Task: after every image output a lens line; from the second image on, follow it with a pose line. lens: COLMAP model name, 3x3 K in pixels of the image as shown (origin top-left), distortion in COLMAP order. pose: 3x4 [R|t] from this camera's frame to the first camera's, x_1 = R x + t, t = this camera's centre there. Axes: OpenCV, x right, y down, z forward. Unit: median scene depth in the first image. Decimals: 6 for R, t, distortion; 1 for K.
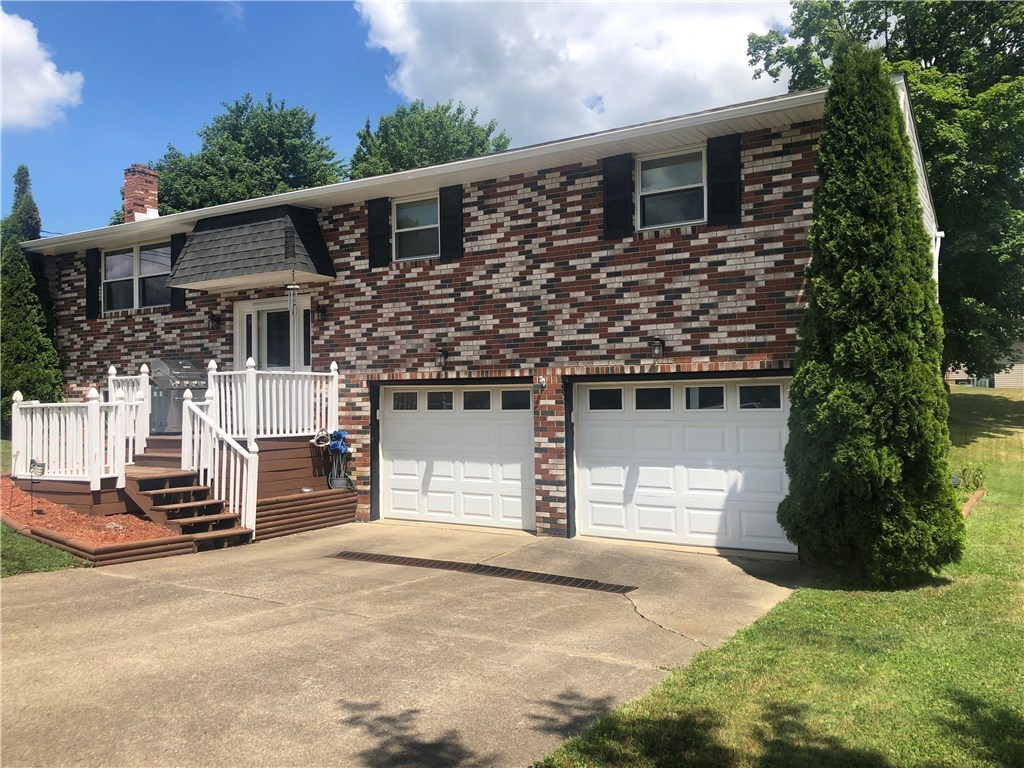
lens RADIAL K [[841.1, 0, 516.9], [0, 841.1, 388.5], [0, 0, 1]] dist [0.117713, -0.072625]
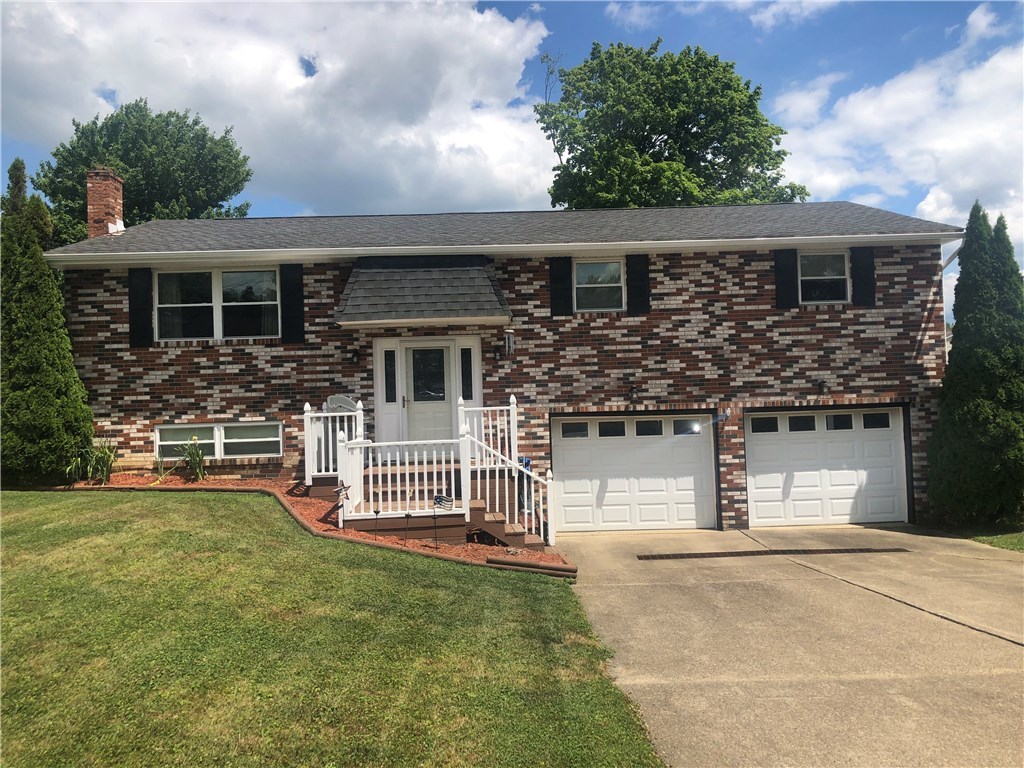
lens RADIAL K [[841.1, 0, 509.3], [0, 841.1, 393.2], [0, 0, 1]] dist [0.117713, -0.072625]
pose [[0.830425, -0.005879, 0.557100, -0.940310], [0.014090, 0.999846, -0.010452, -0.027583], [-0.556952, 0.016529, 0.830380, 0.086261]]
